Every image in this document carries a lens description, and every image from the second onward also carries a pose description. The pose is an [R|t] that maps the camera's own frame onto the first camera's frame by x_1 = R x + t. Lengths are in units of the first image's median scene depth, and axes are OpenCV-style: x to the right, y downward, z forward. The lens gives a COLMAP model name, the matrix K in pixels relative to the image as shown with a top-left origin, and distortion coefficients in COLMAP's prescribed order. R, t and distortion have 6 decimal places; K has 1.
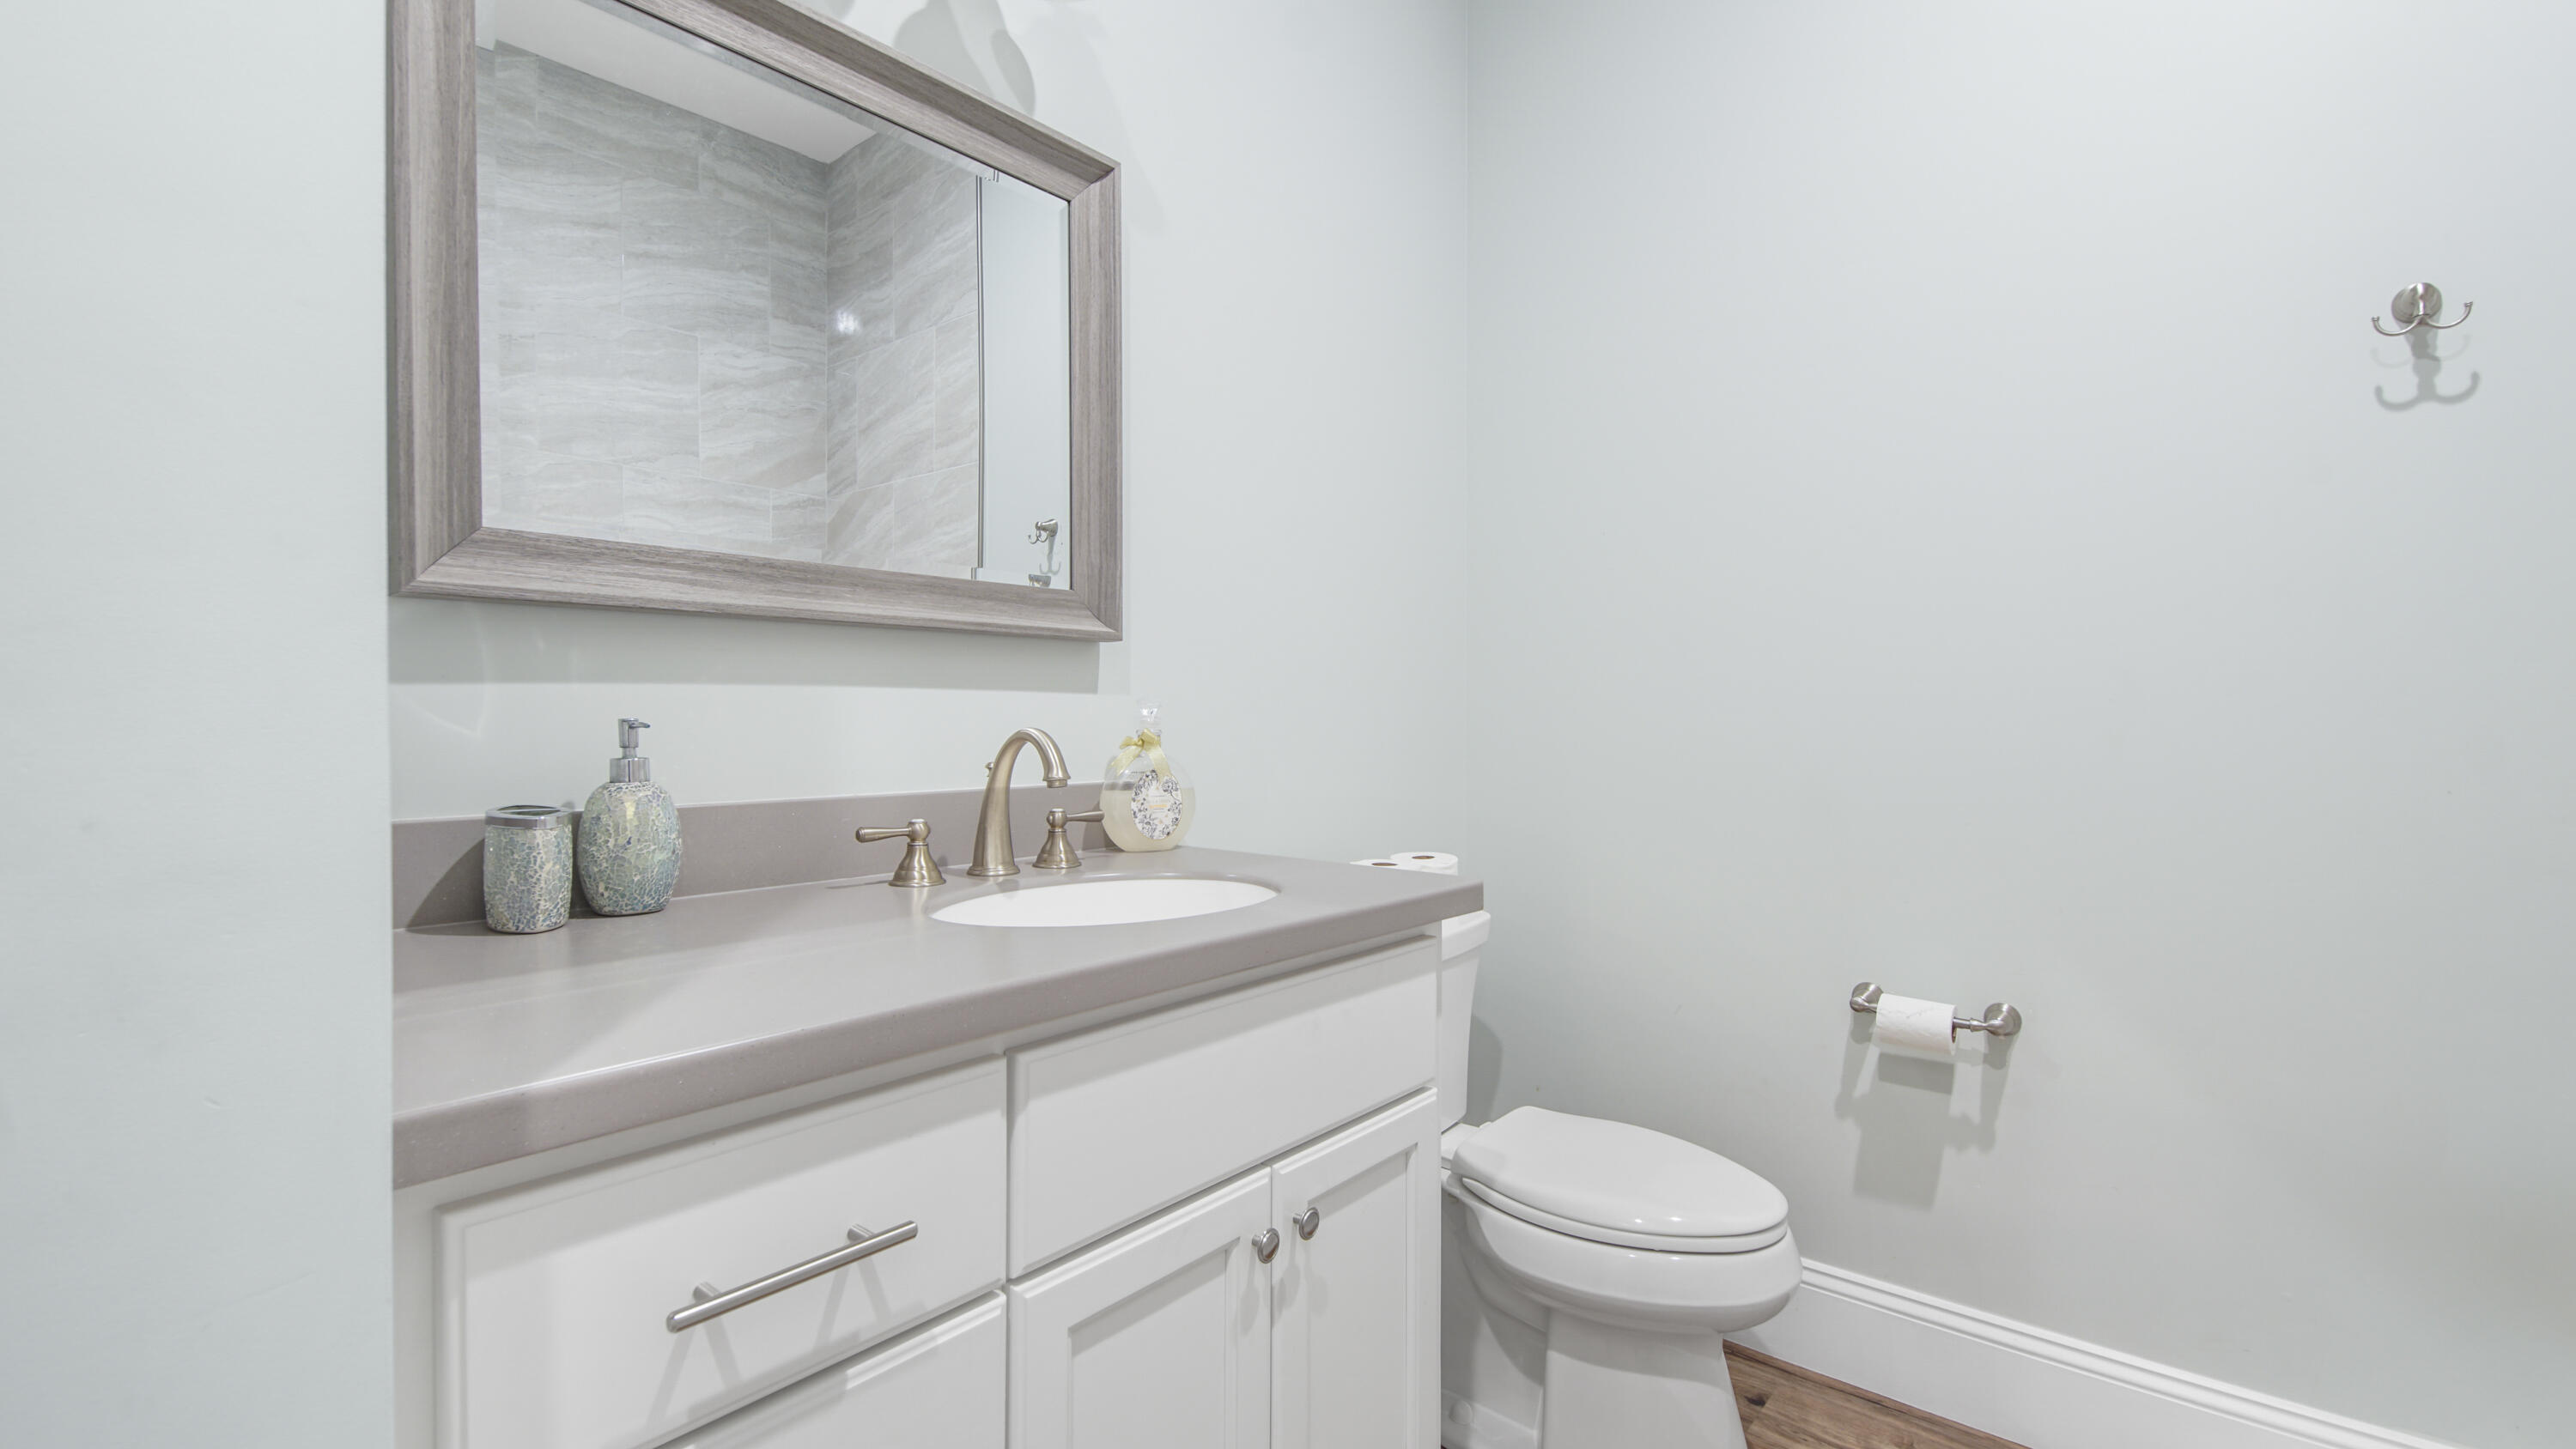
lens RADIAL K [[1158.9, 0, 1306.2], [0, 1158.9, 725.8], [0, 0, 1]] dist [0.019692, -0.000291]
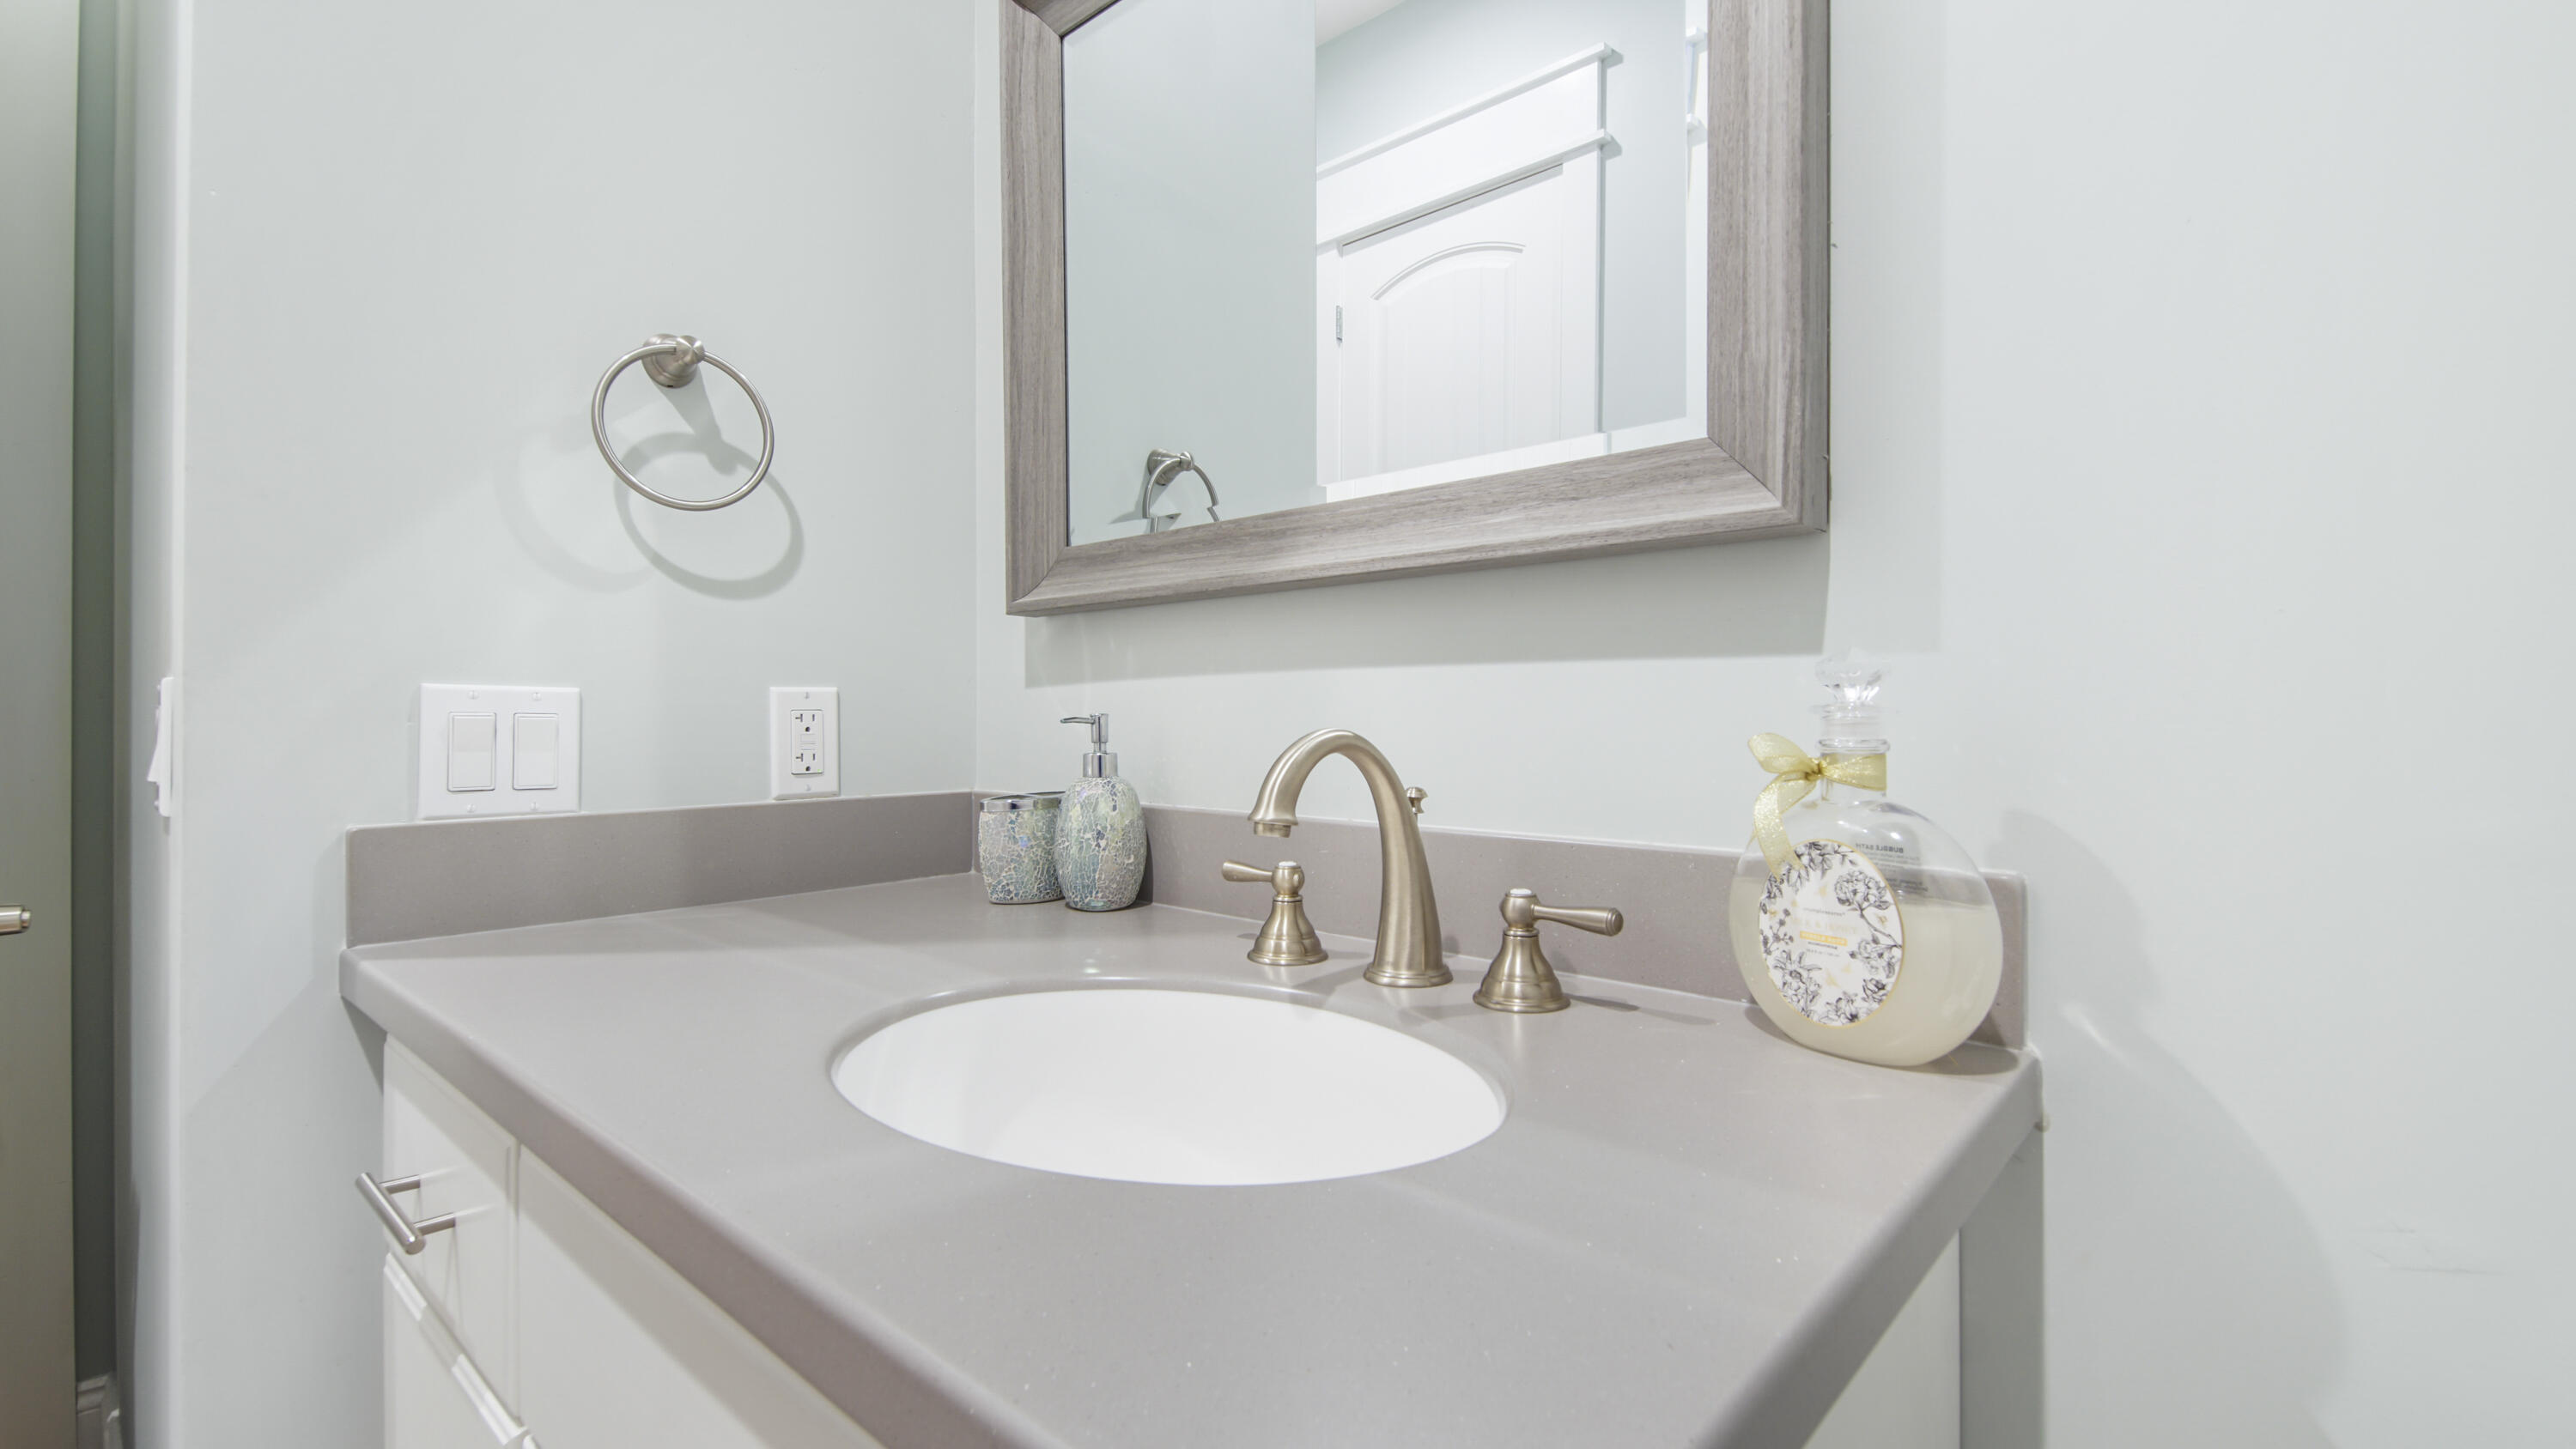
lens RADIAL K [[1158.9, 0, 1306.2], [0, 1158.9, 725.8], [0, 0, 1]] dist [0.019692, -0.000291]
pose [[-0.069536, 0.005207, -0.997566, 0.332370], [-0.008244, 0.999949, 0.005794, -0.002699], [0.997545, 0.008627, -0.069490, 1.048474]]
